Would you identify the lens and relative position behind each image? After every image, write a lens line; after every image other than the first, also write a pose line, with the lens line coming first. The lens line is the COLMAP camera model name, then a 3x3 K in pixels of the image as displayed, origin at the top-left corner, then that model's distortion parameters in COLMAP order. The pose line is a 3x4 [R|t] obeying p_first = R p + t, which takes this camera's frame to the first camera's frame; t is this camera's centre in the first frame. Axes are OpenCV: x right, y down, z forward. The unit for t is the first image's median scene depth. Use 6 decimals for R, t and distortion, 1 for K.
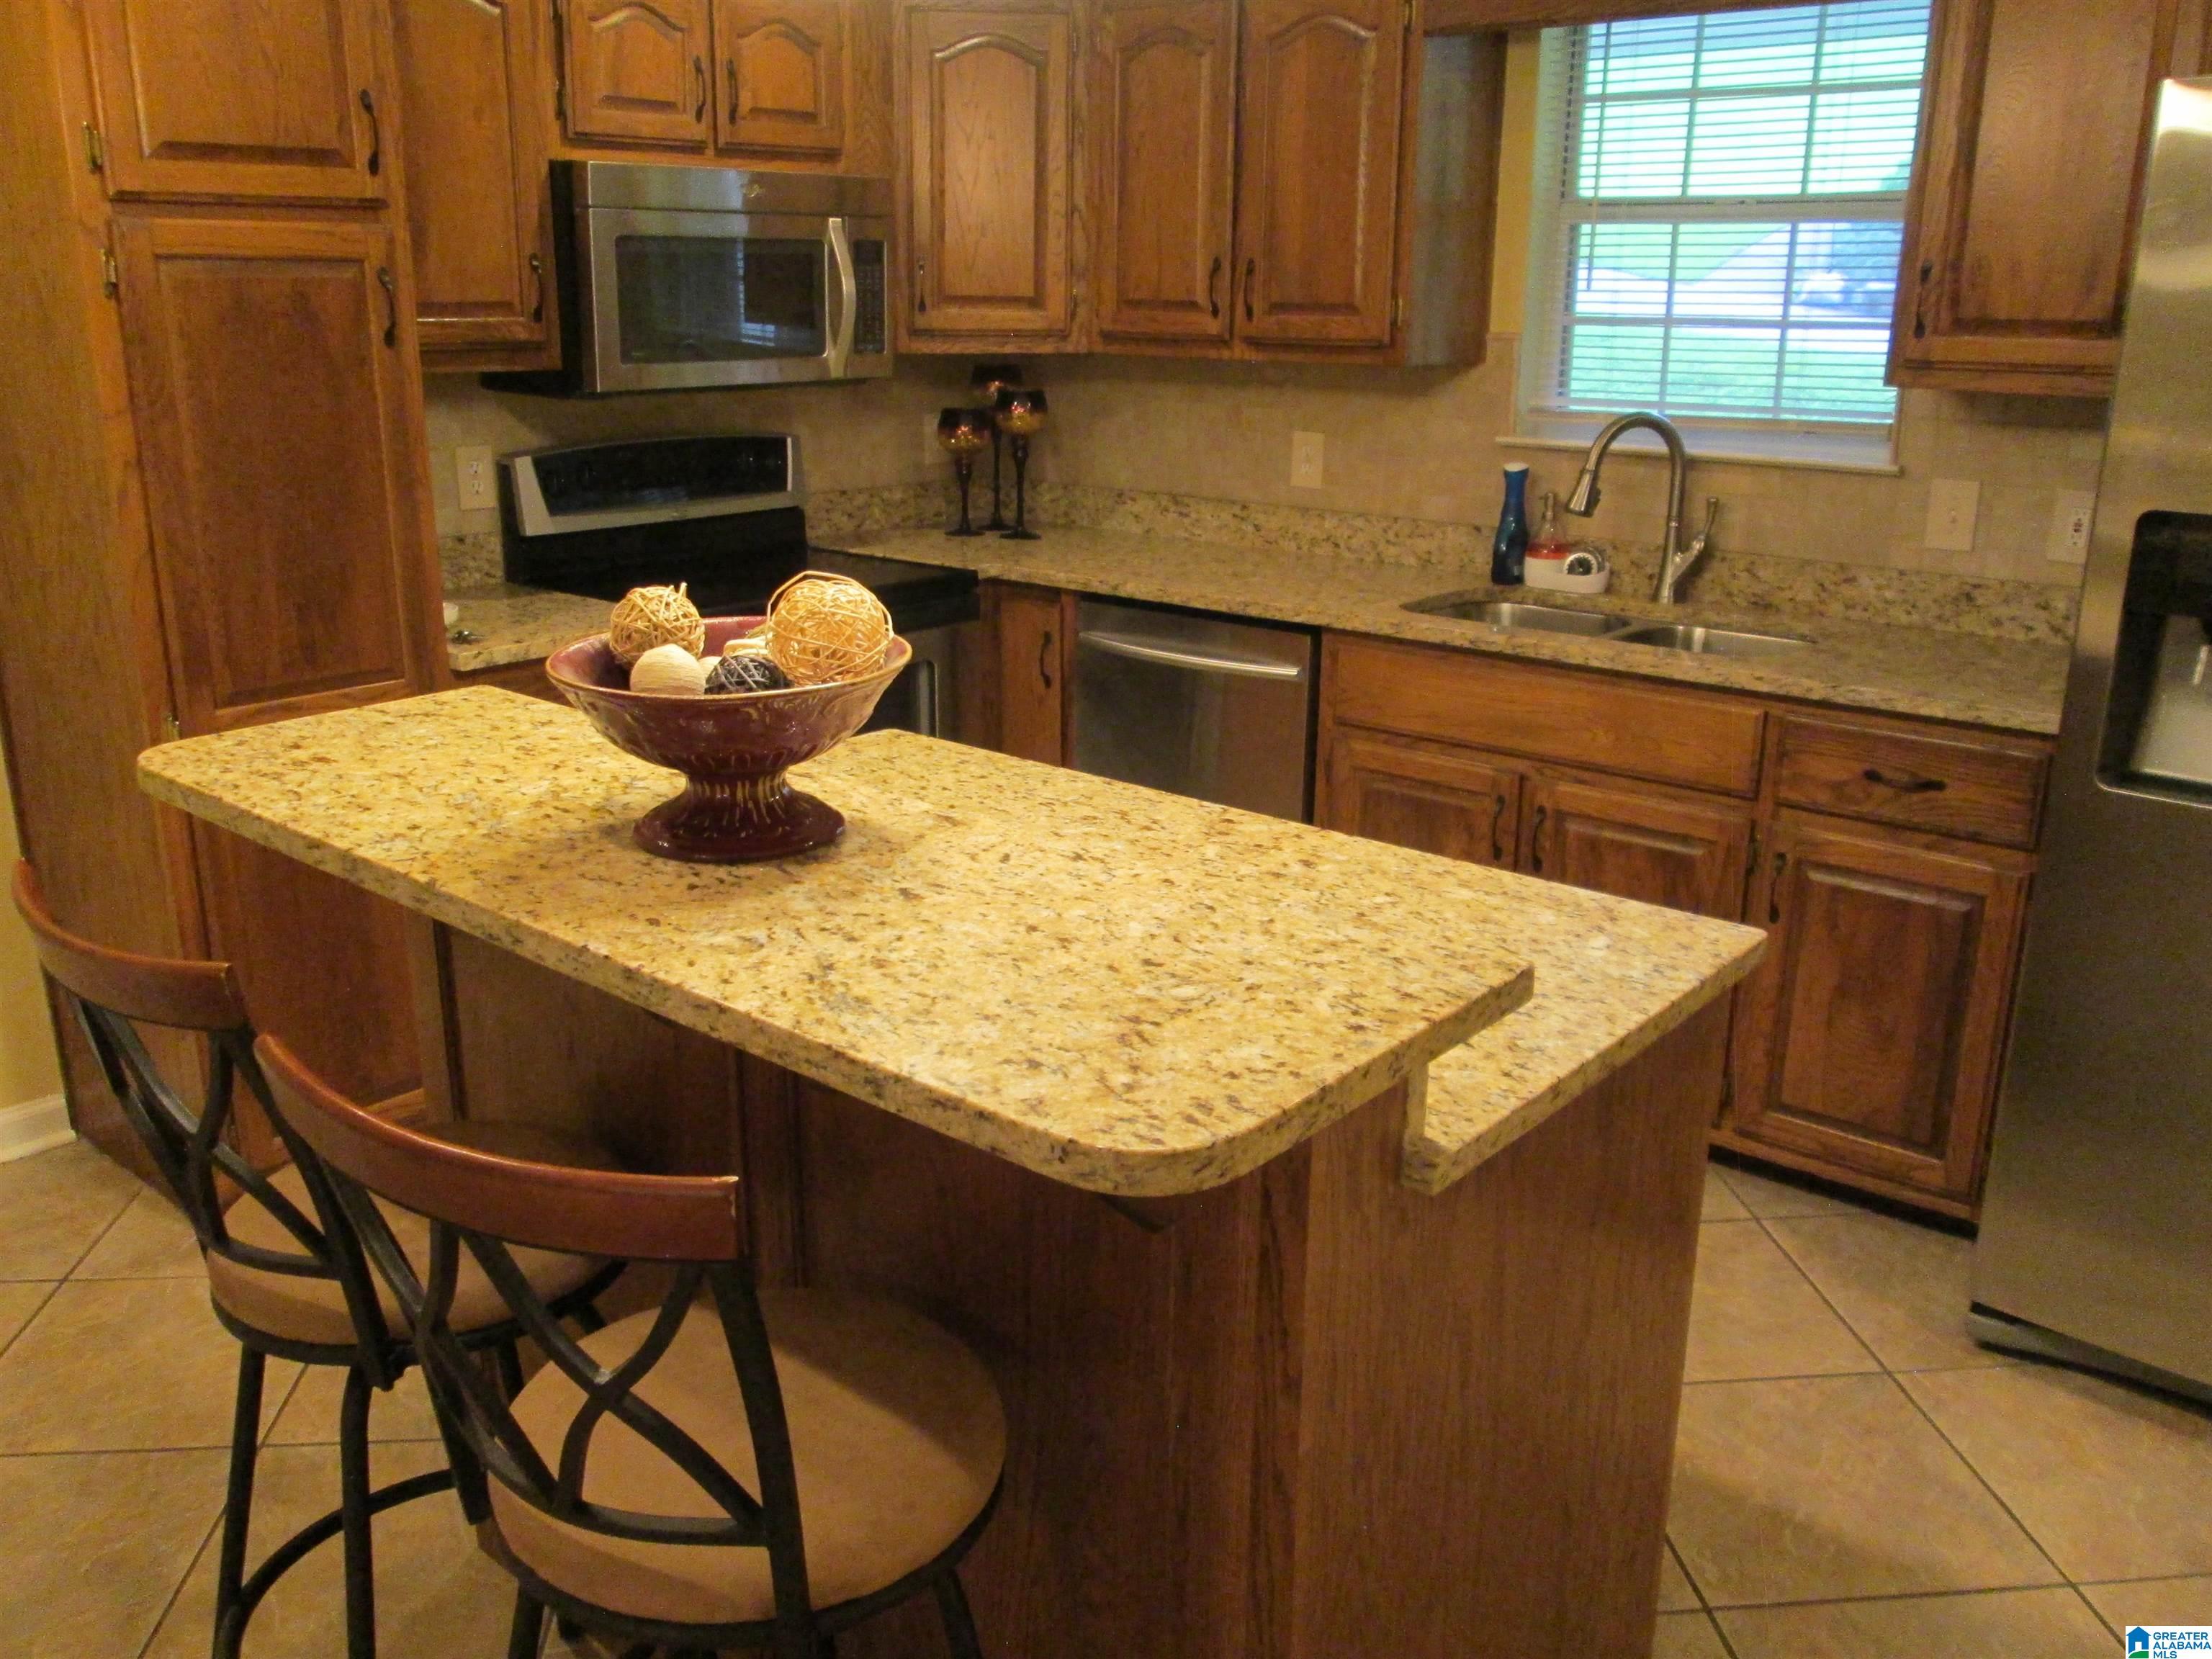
lens RADIAL K [[1847.6, 0, 1107.9], [0, 1847.6, 827.5], [0, 0, 1]] dist [-0.047339, 0.047514]
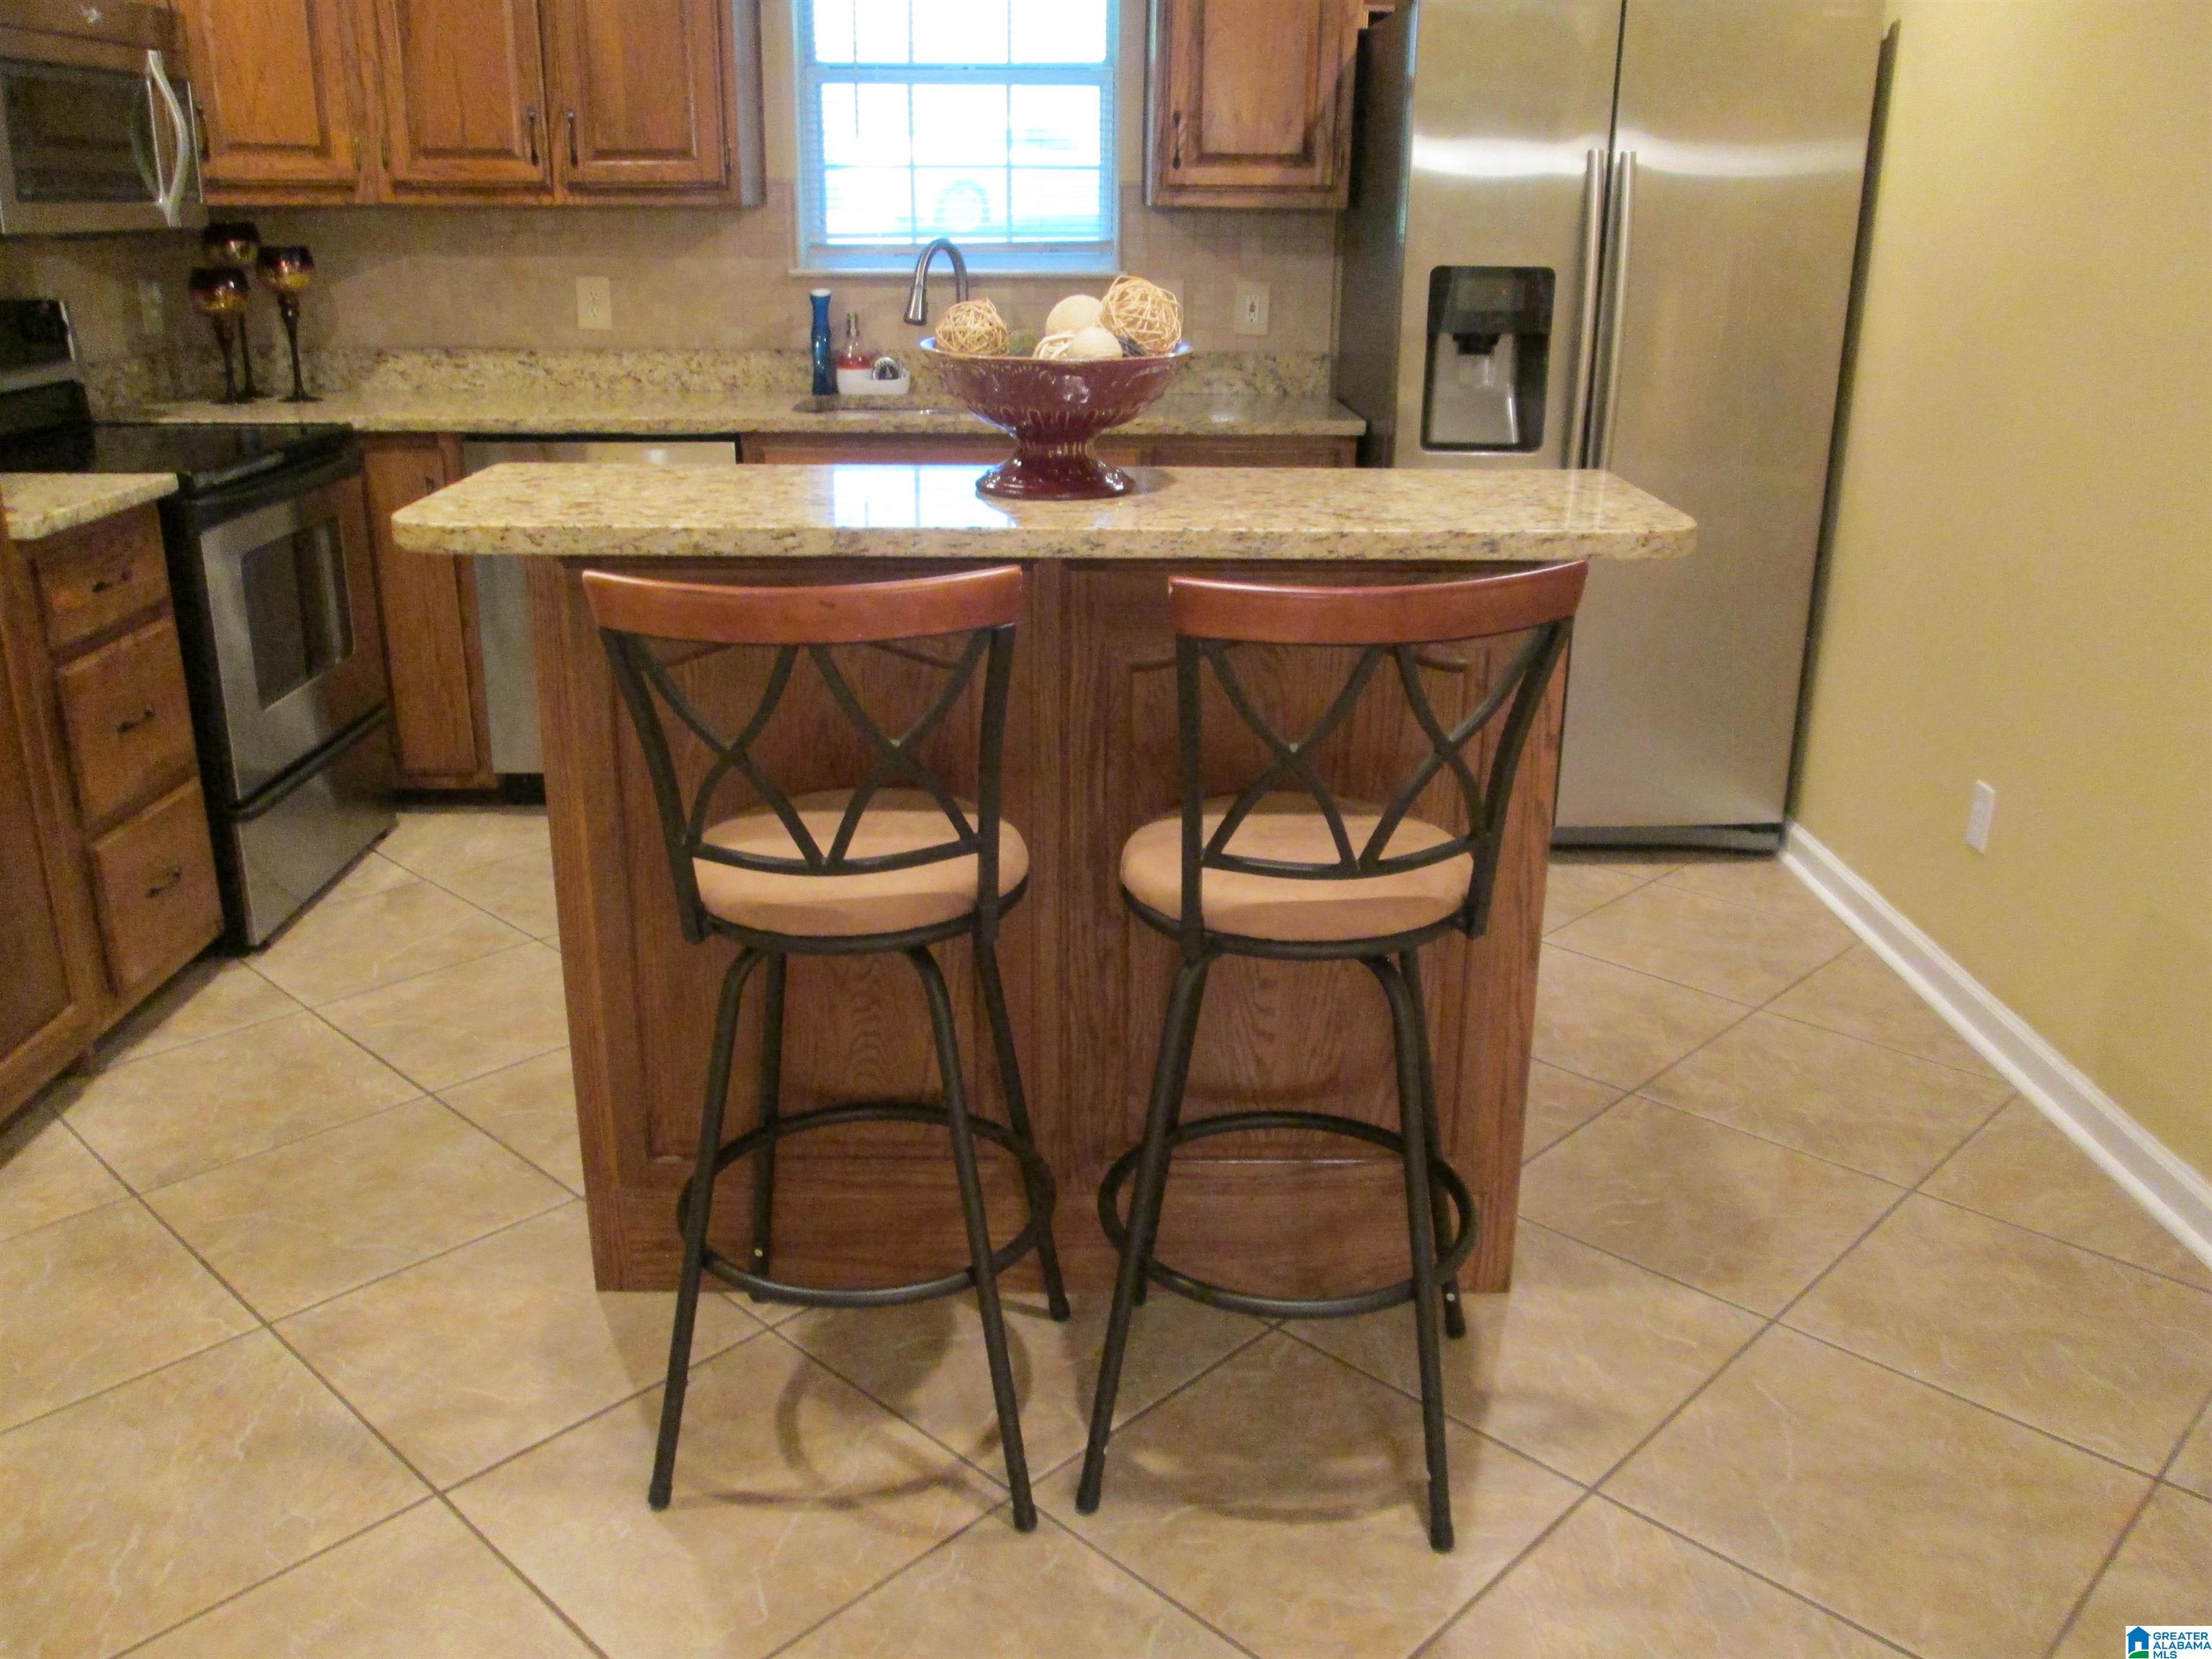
lens RADIAL K [[1847.6, 0, 1107.9], [0, 1847.6, 827.5], [0, 0, 1]] dist [-0.047339, 0.047514]
pose [[0.756074, -0.212873, 0.618900, -0.424820], [0.185709, 0.976539, 0.109016, 0.041857], [-0.627586, 0.032511, 0.777868, -0.015350]]
